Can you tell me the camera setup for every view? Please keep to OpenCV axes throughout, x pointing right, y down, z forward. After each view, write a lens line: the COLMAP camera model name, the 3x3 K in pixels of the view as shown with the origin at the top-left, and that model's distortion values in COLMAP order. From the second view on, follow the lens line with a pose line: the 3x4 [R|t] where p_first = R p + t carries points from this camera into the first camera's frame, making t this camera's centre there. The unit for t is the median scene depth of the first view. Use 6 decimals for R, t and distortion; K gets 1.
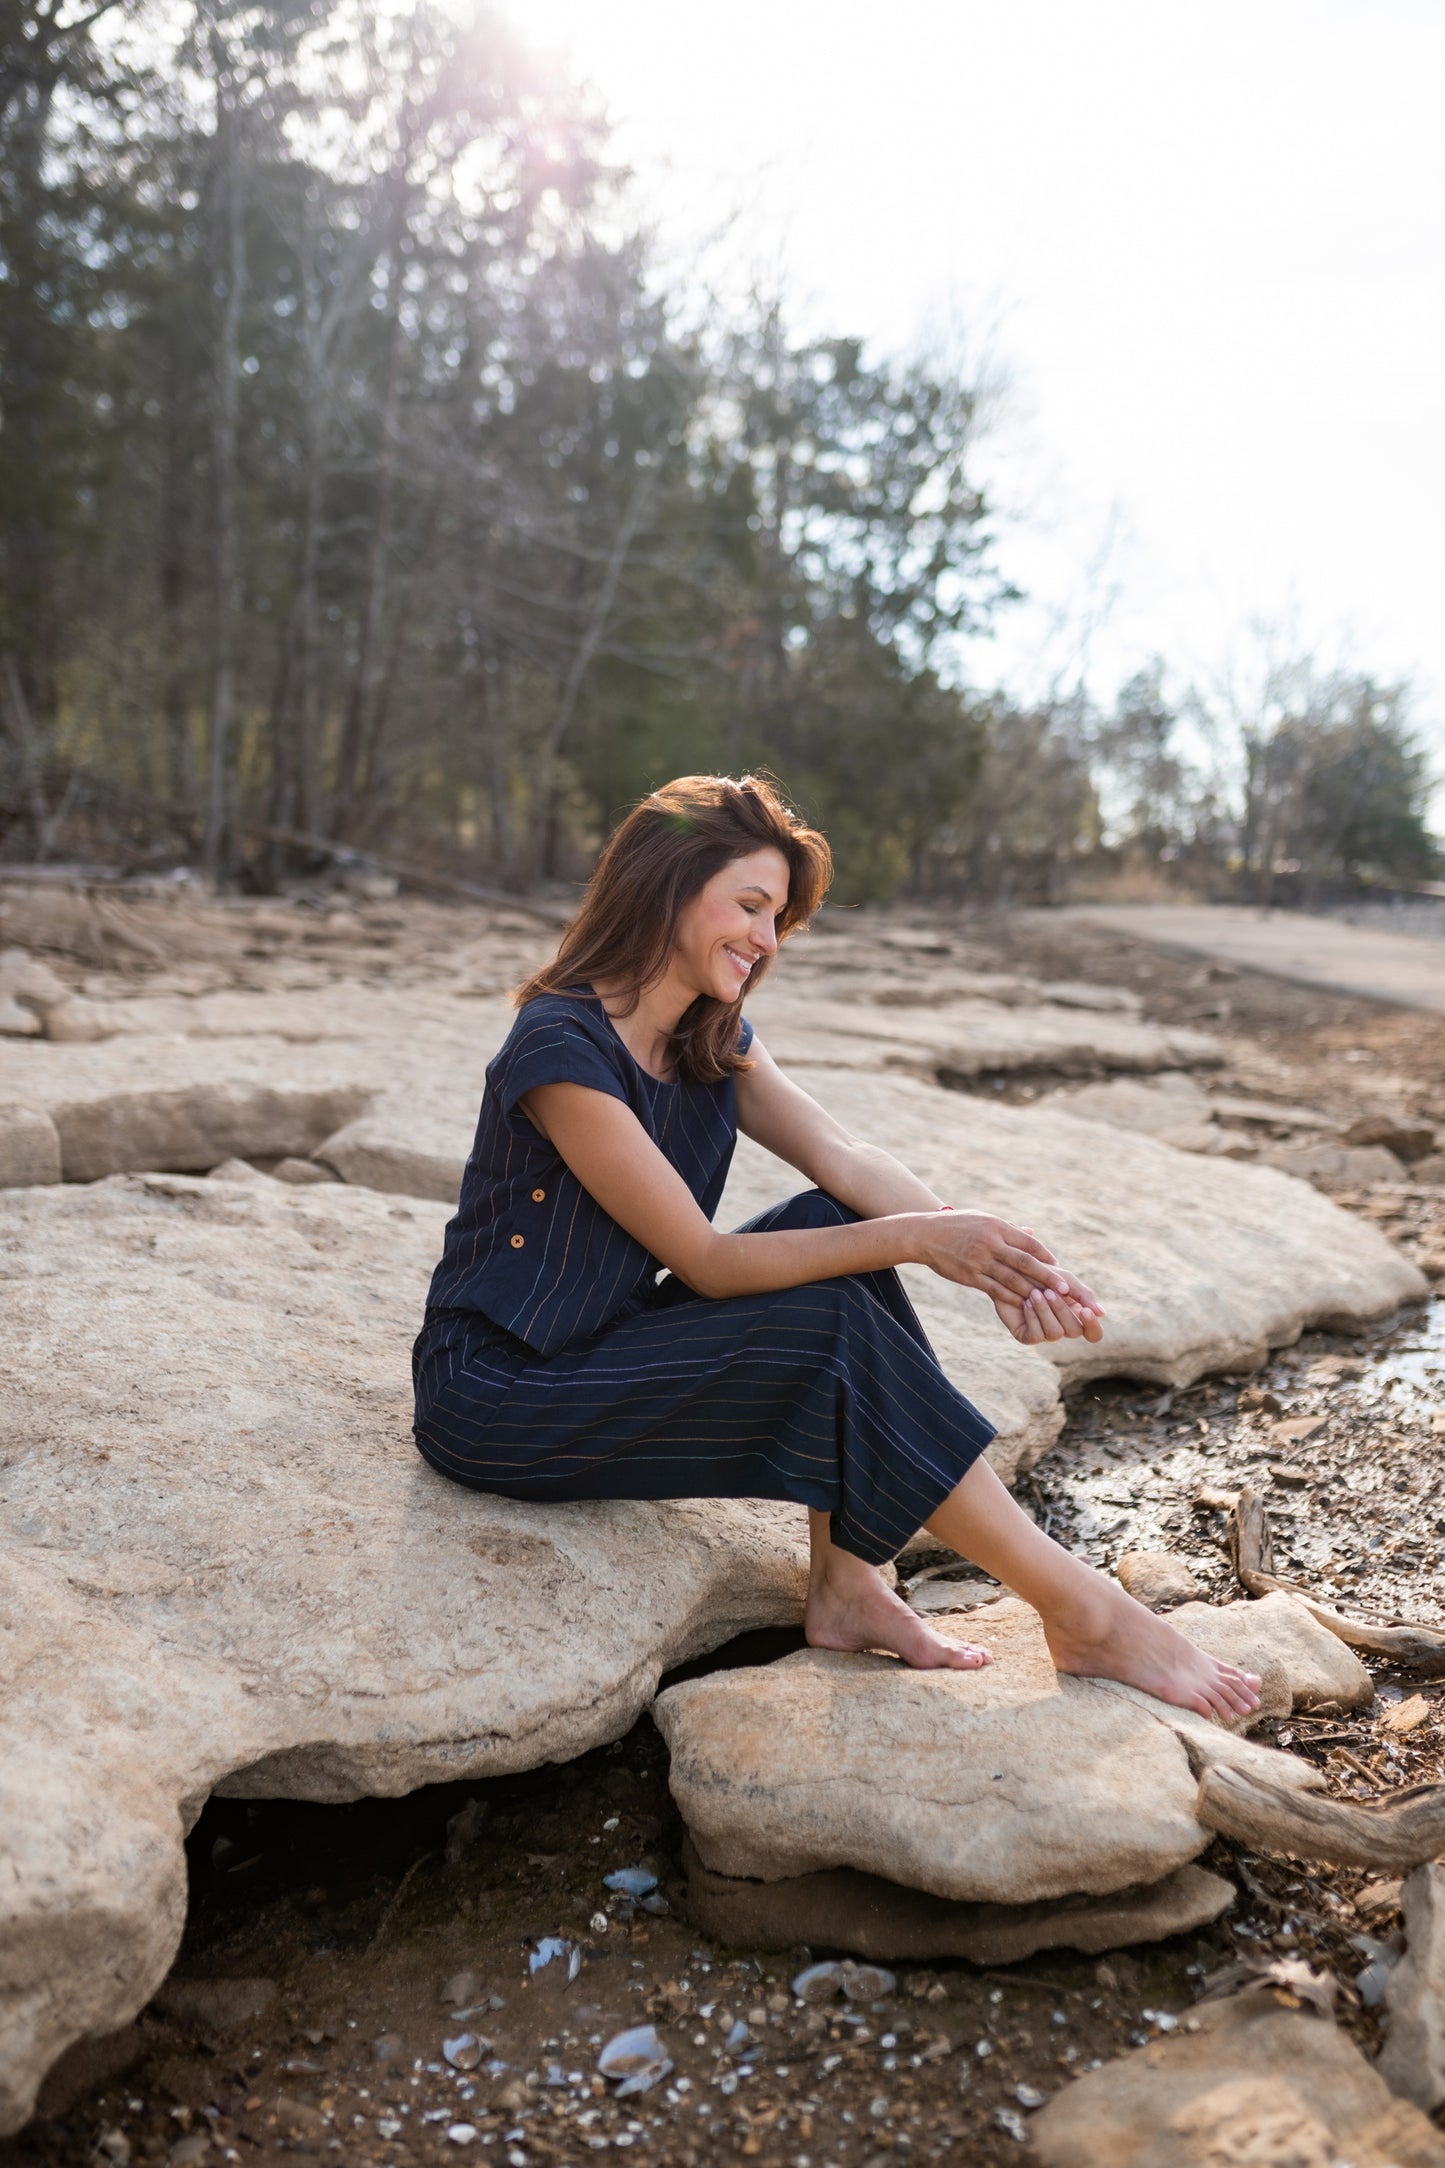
lens RADIAL K [[2069.2, 0, 731.1], [0, 2069.2, 1069.4], [0, 0, 1]] dist [-0.004289, 0.008717]
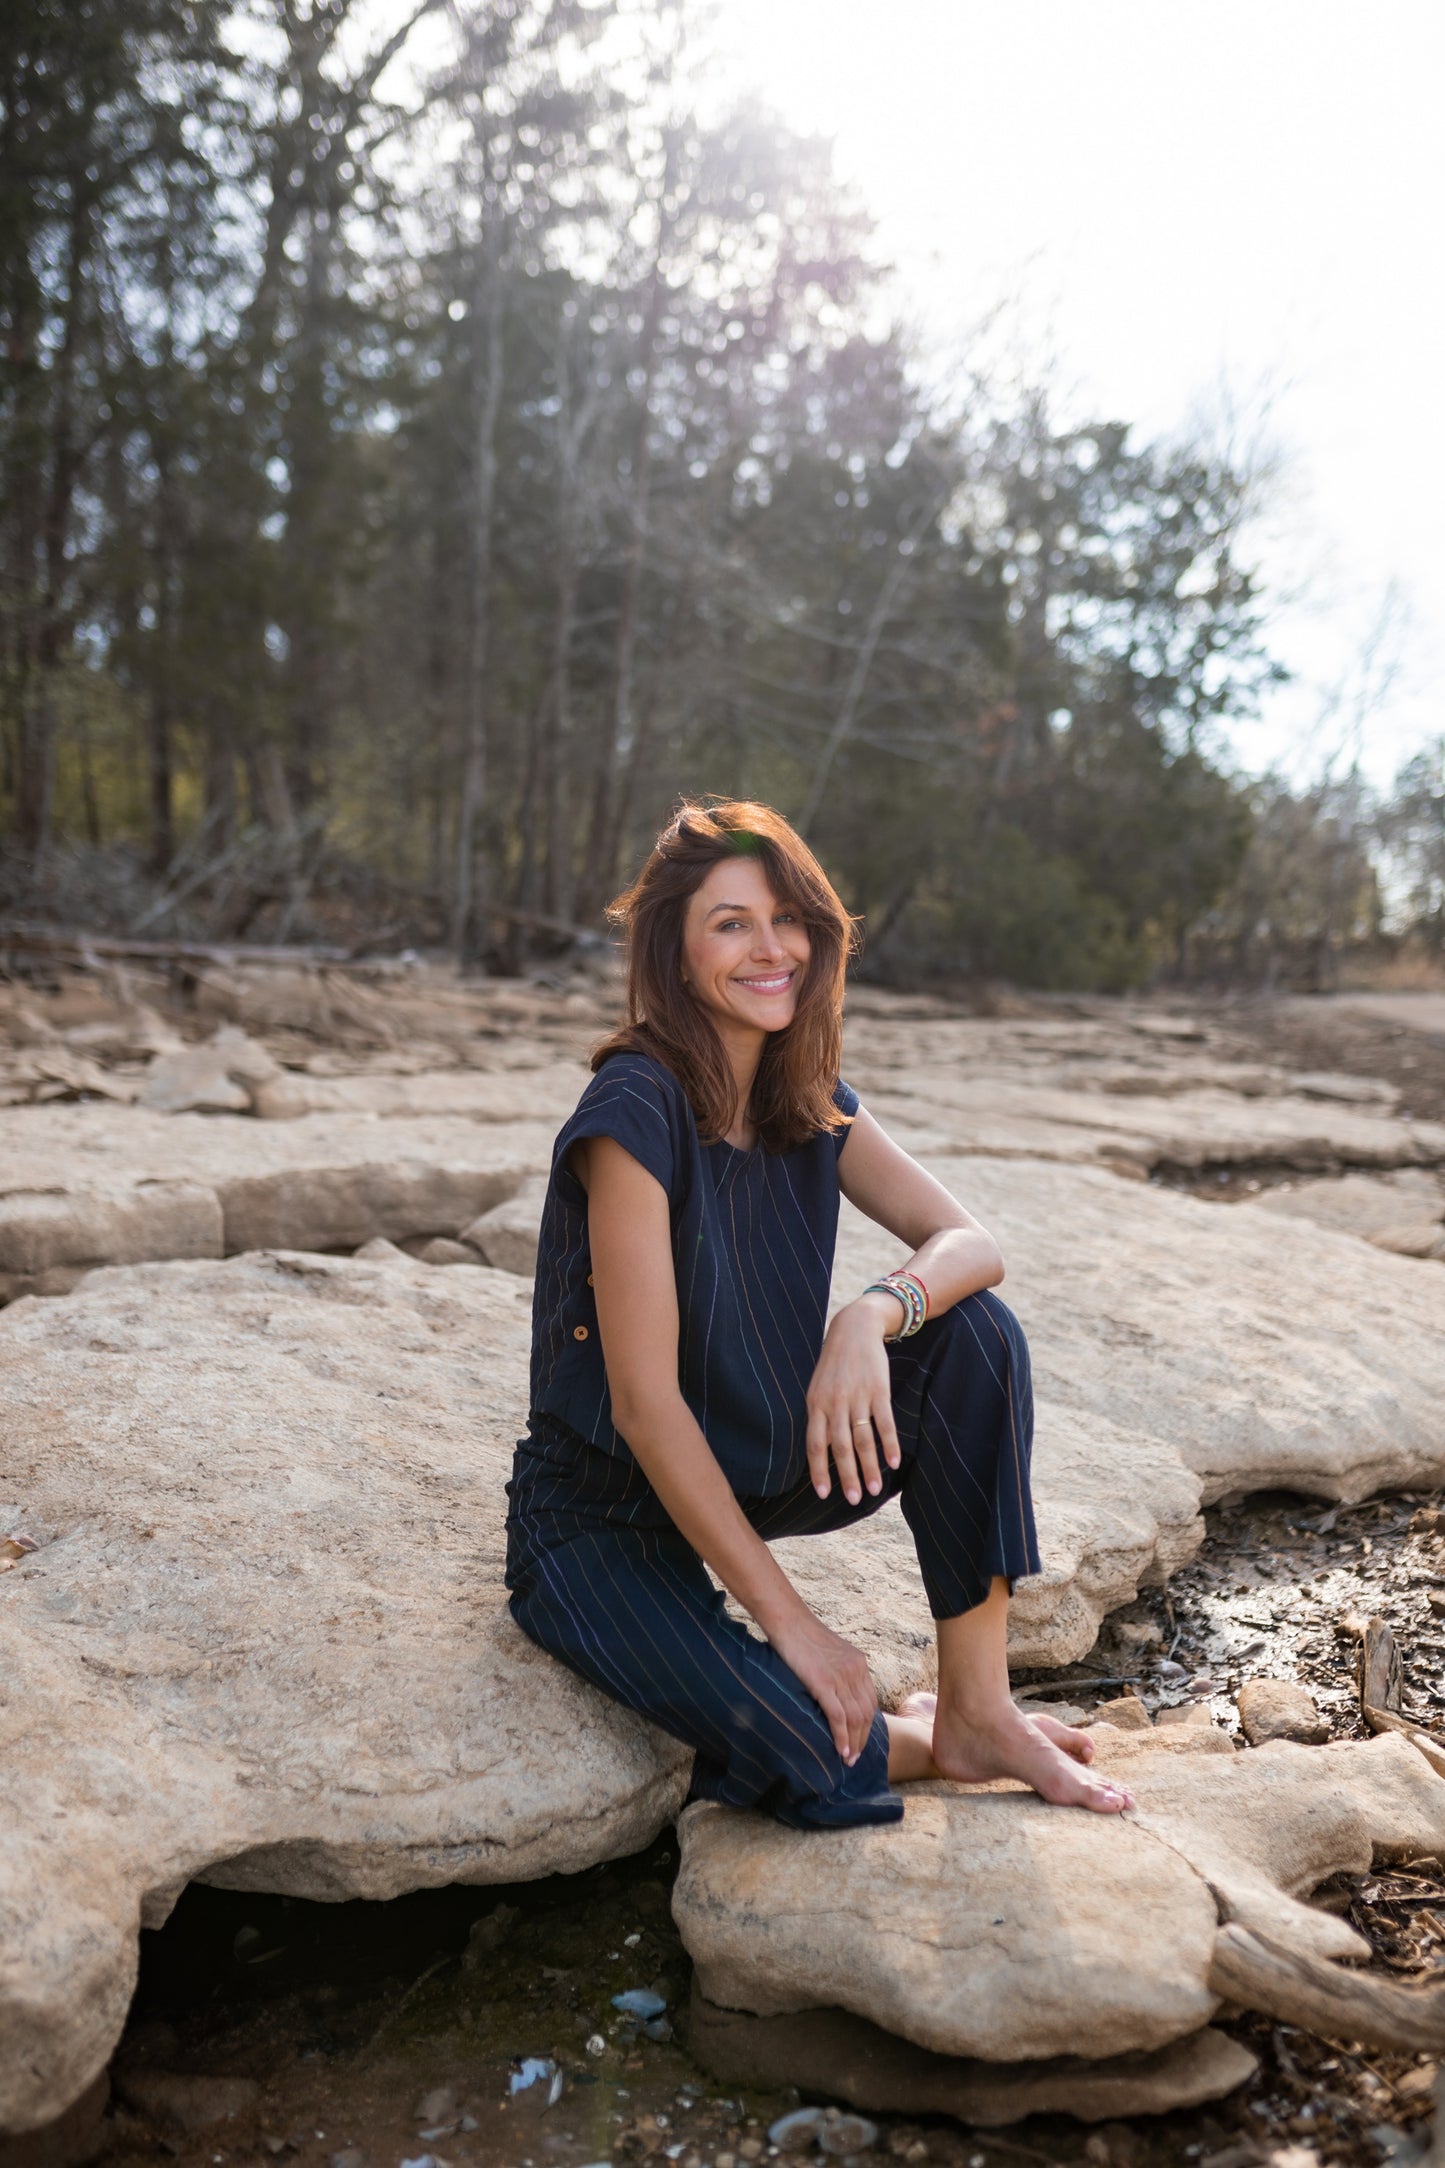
lens RADIAL K [[2069.2, 0, 731.1], [0, 2069.2, 1069.4], [0, 0, 1]] dist [-0.004289, 0.008717]
pose [[0.991146, 0.013267, -0.132110, 0.093397], [-0.018564, 0.999069, -0.038947, -0.003955], [0.131470, 0.041055, 0.990470, 0.028312]]
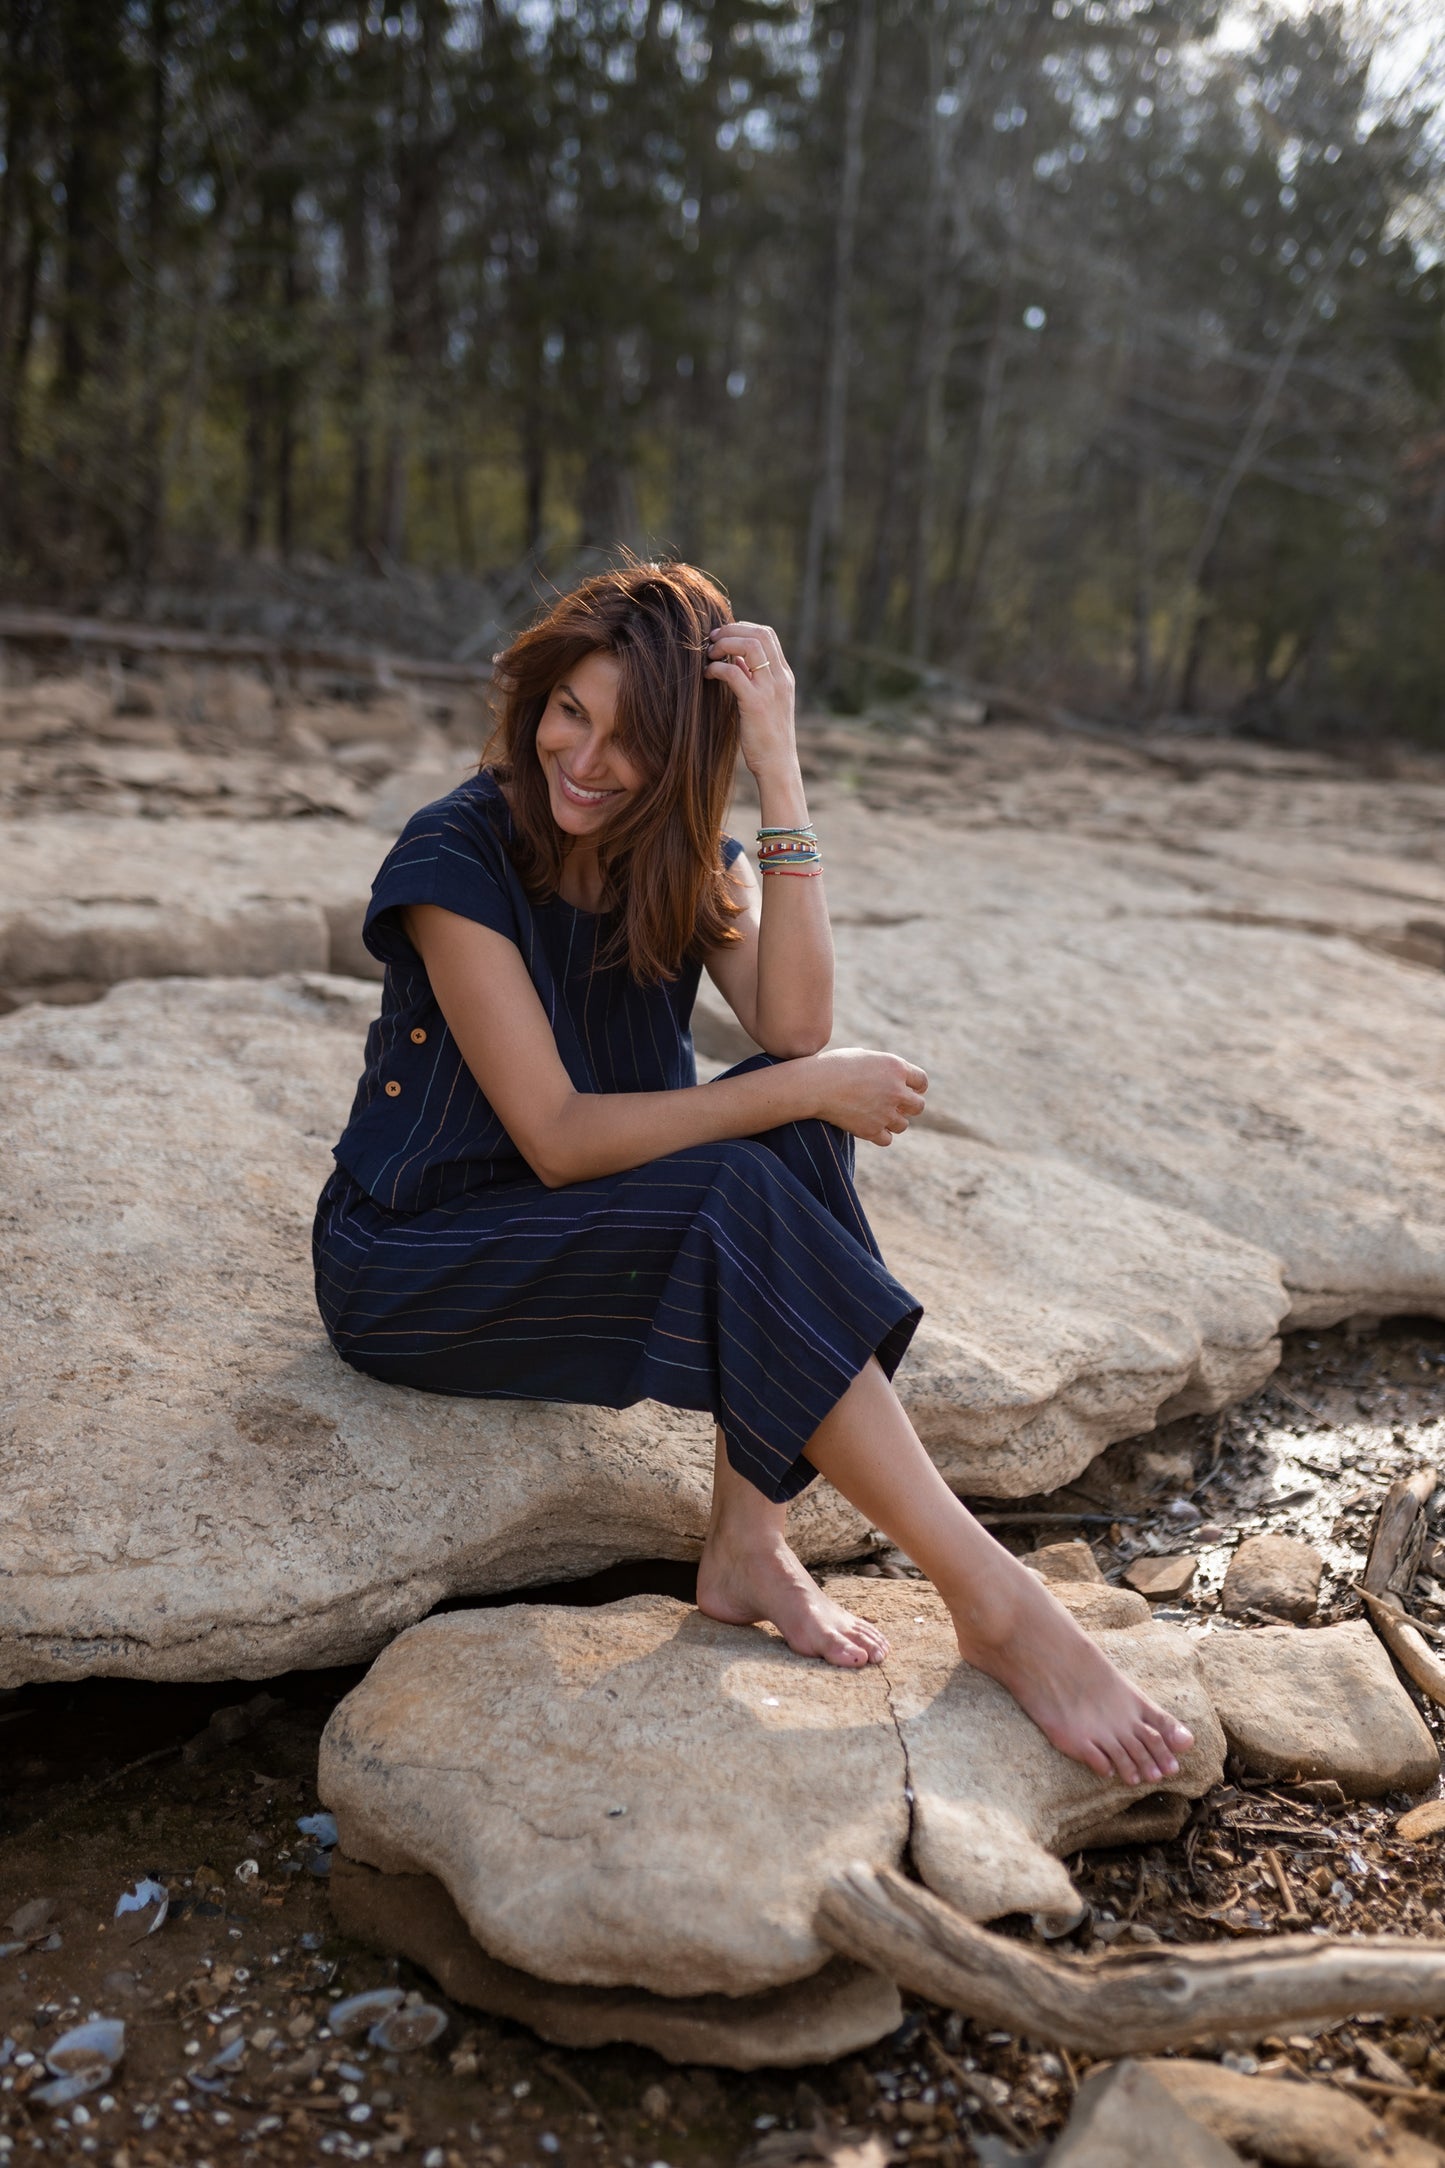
lens RADIAL K [[2063.4, 0, 744.3], [0, 2063.4, 1074.8], [0, 0, 1]] dist [-0.012872, 0.021037]
pose [[0.942577, 0.095880, -0.319929, 0.290539], [-0.069697, 0.993286, 0.092337, -0.007118], [0.326635, -0.064737, 0.942931, 0.220424]]
